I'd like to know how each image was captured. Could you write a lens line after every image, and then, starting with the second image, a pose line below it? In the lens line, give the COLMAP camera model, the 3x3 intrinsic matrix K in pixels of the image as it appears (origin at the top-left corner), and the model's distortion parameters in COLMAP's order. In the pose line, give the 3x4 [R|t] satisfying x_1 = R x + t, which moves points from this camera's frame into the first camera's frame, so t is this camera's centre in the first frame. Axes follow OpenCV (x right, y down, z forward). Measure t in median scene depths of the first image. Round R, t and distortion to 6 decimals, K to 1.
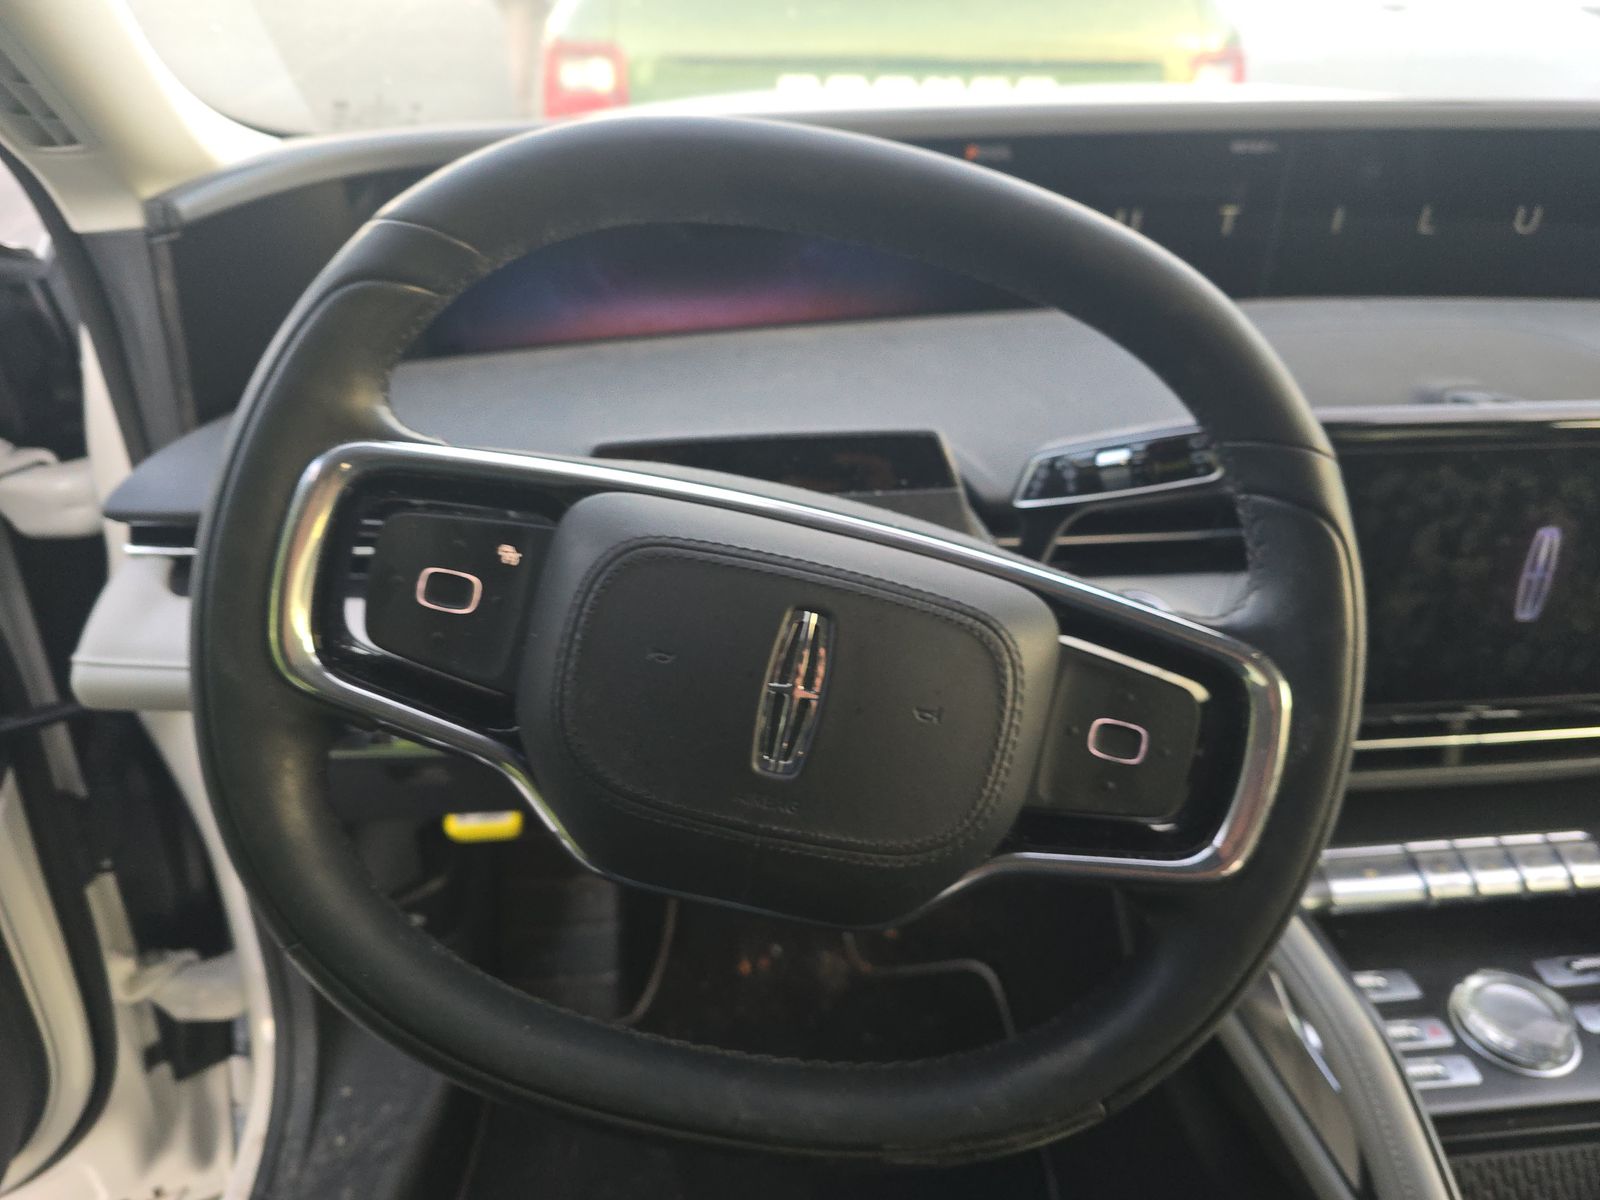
lens RADIAL K [[1110.1, 0, 796.3], [0, 1110.1, 622.4], [0, 0, 1]] dist [-0.016844, -0.003374]
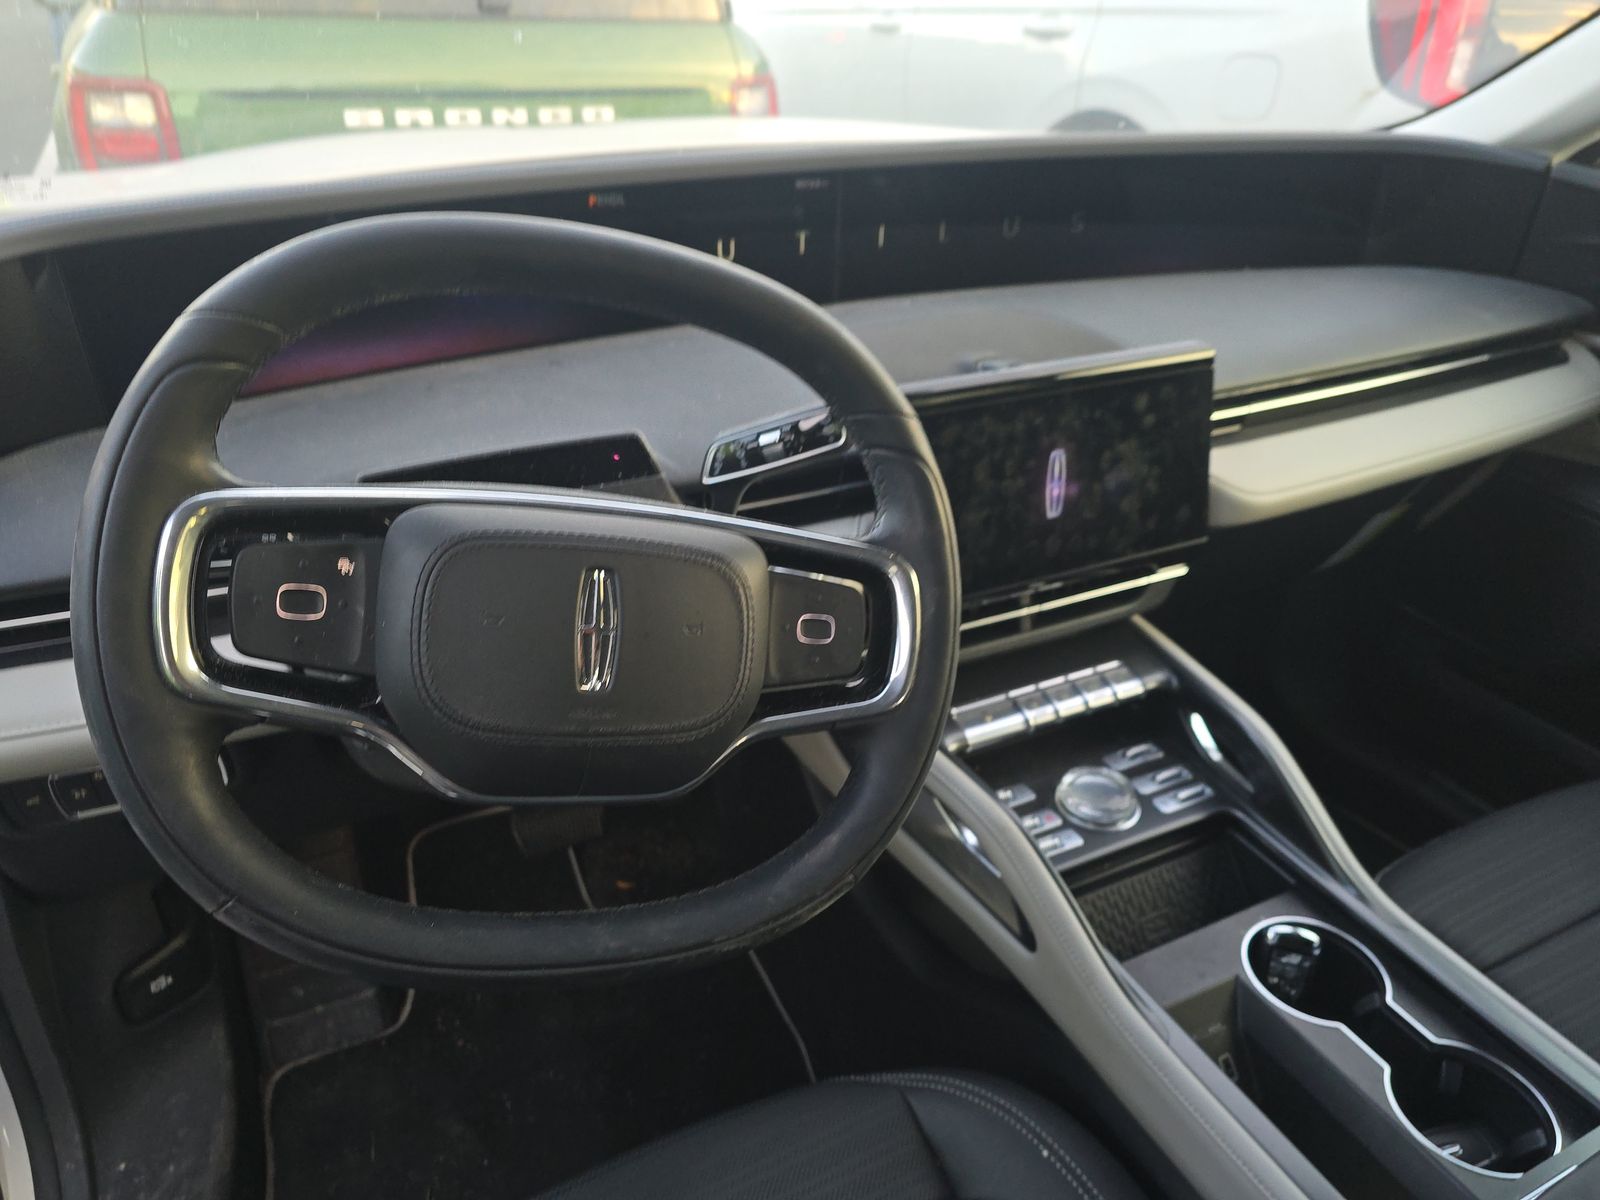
lens RADIAL K [[1059.7, 0, 800.0], [0, 1059.7, 600.0], [0, 0, 1]] dist [0.006109, -0.001297]
pose [[0.930957, -0.167172, 0.324613, -0.122885], [0.172631, 0.984912, 0.012130, 0.035163], [-0.321743, 0.044746, 0.945769, -0.214989]]
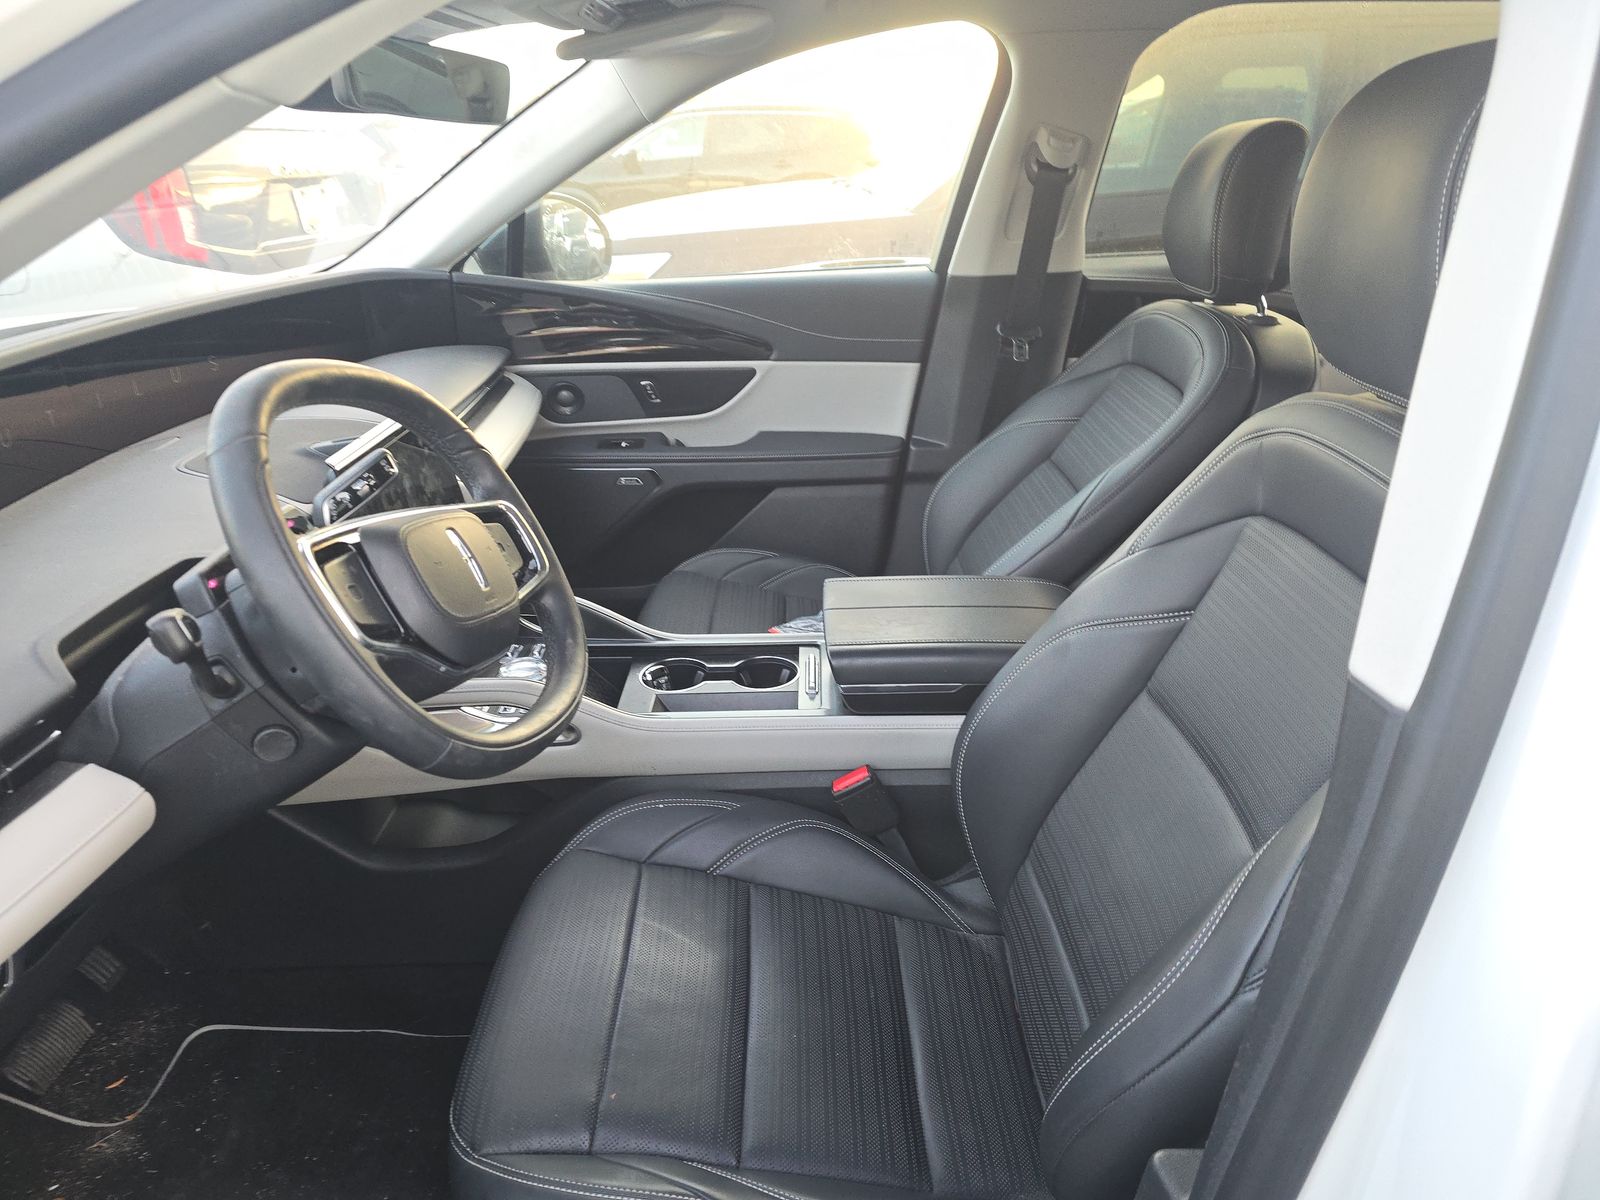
lens RADIAL K [[1062.6, 0, 796.8], [0, 1062.6, 616.9], [0, 0, 1]] dist [0.101000, -0.139105]
pose [[0.092894, -0.410066, 0.907313, -1.481550], [0.547331, 0.782252, 0.297506, -0.087520], [-0.831745, 0.468964, 0.297109, -0.205857]]
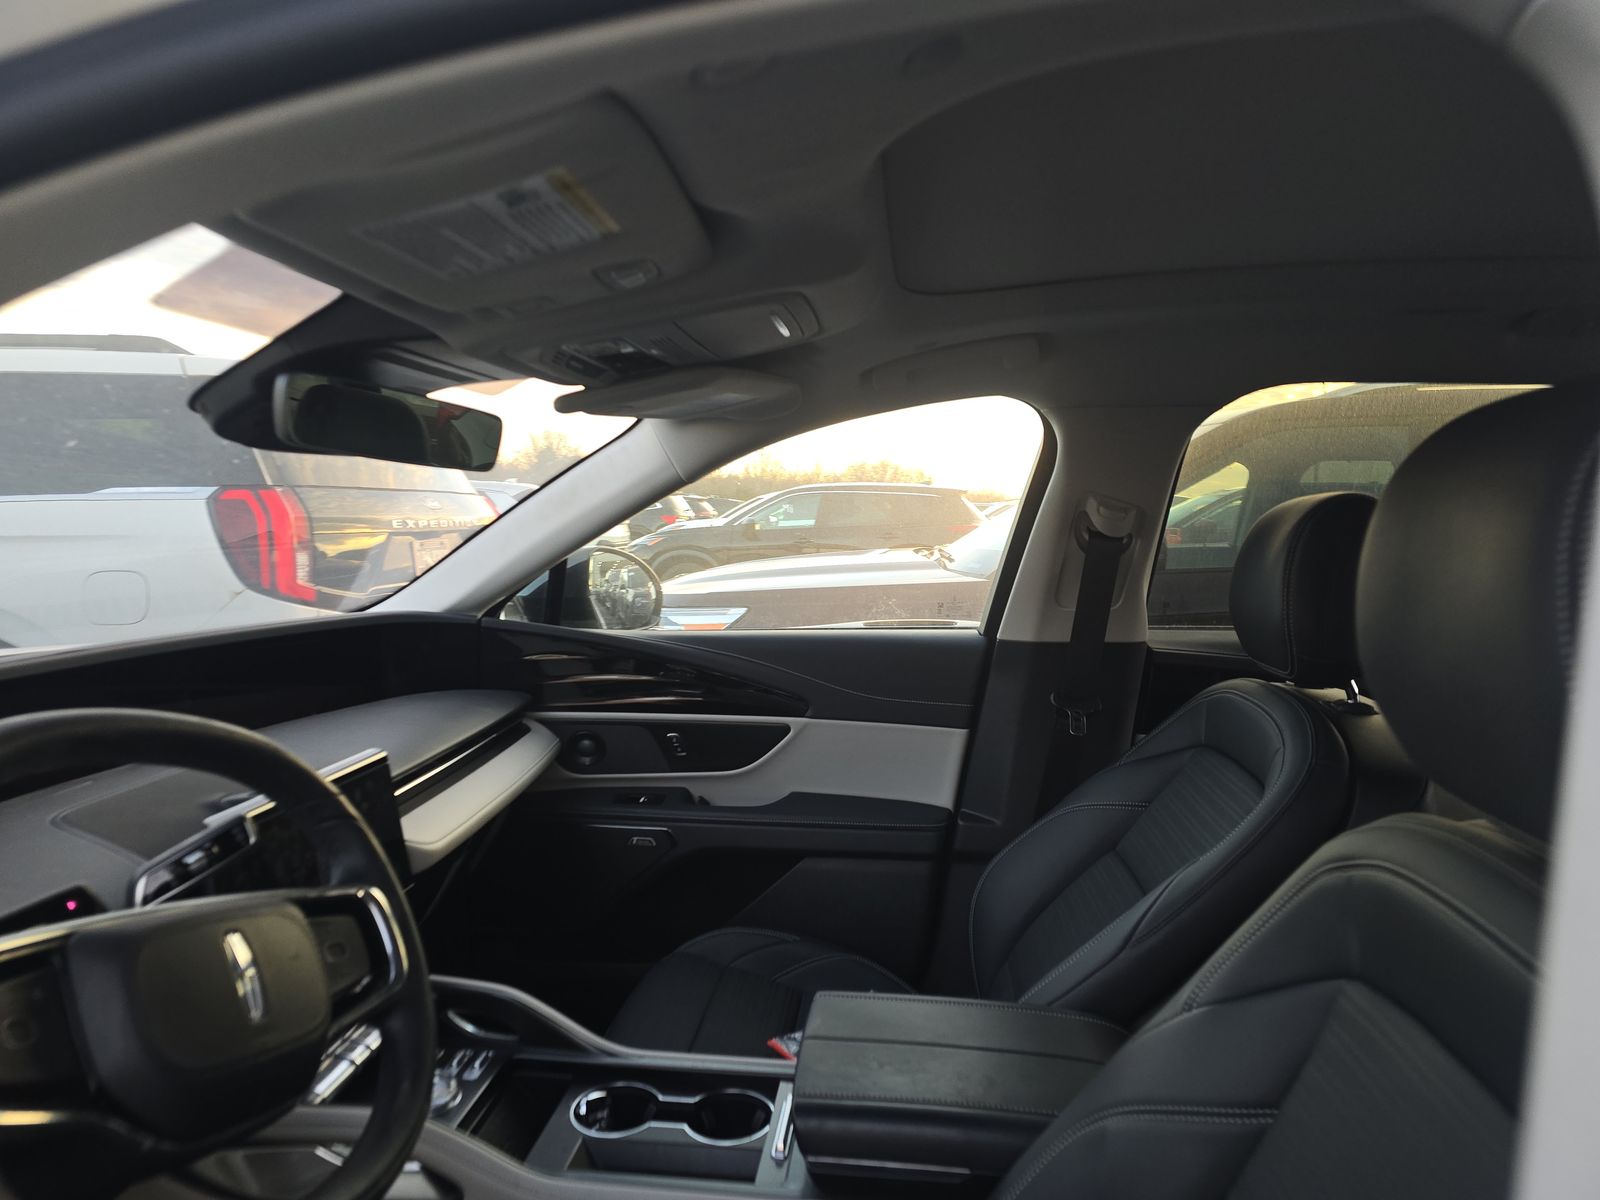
lens RADIAL K [[1062.6, 0, 796.8], [0, 1062.6, 616.9], [0, 0, 1]] dist [0.101000, -0.139105]
pose [[0.198869, -0.096417, 0.975272, -1.050843], [0.515343, 0.856741, -0.020386, 0.051569], [-0.833590, 0.506654, 0.220067, -0.341412]]
